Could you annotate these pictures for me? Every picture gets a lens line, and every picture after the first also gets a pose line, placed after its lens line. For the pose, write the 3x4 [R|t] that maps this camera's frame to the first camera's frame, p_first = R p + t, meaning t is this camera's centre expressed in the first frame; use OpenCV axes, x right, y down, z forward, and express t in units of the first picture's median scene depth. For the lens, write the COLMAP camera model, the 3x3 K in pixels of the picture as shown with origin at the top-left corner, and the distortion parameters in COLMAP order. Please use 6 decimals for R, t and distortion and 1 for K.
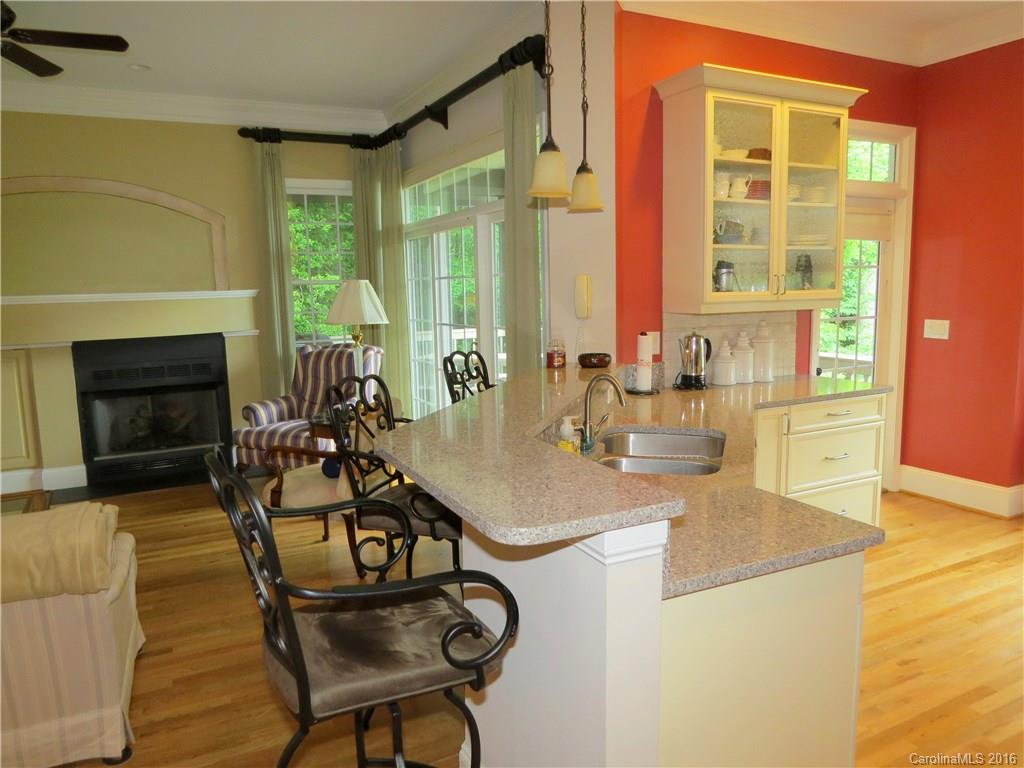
lens RADIAL K [[742.1, 0, 512.1], [0, 742.1, 381.1], [0, 0, 1]] dist [-0.005817, 0.001542]
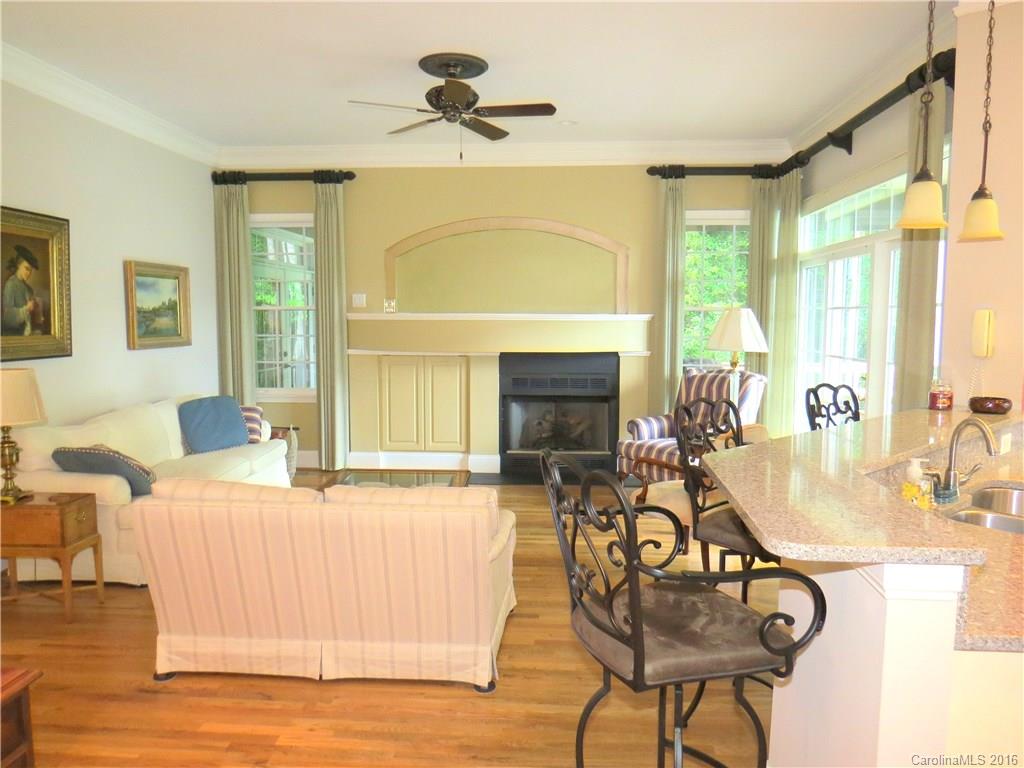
lens RADIAL K [[742.1, 0, 512.1], [0, 742.1, 381.1], [0, 0, 1]] dist [-0.005817, 0.001542]
pose [[0.858899, 0.073893, -0.506787, 0.041398], [-0.090974, 0.995813, -0.008986, 0.002008], [0.504000, 0.053823, 0.862025, -0.033112]]
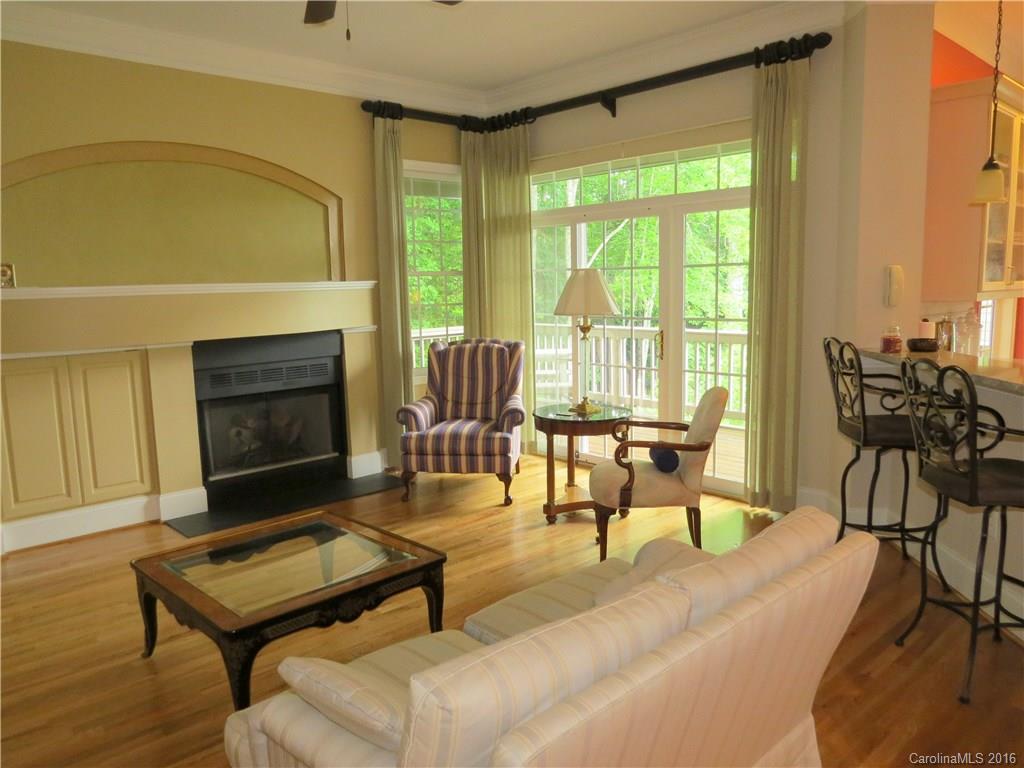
lens RADIAL K [[742.1, 0, 512.1], [0, 742.1, 381.1], [0, 0, 1]] dist [-0.005817, 0.001542]
pose [[0.960679, -0.030039, 0.276032, -0.480283], [0.029456, 0.999546, 0.006262, -0.001939], [-0.276095, 0.002115, 0.961128, 0.093300]]
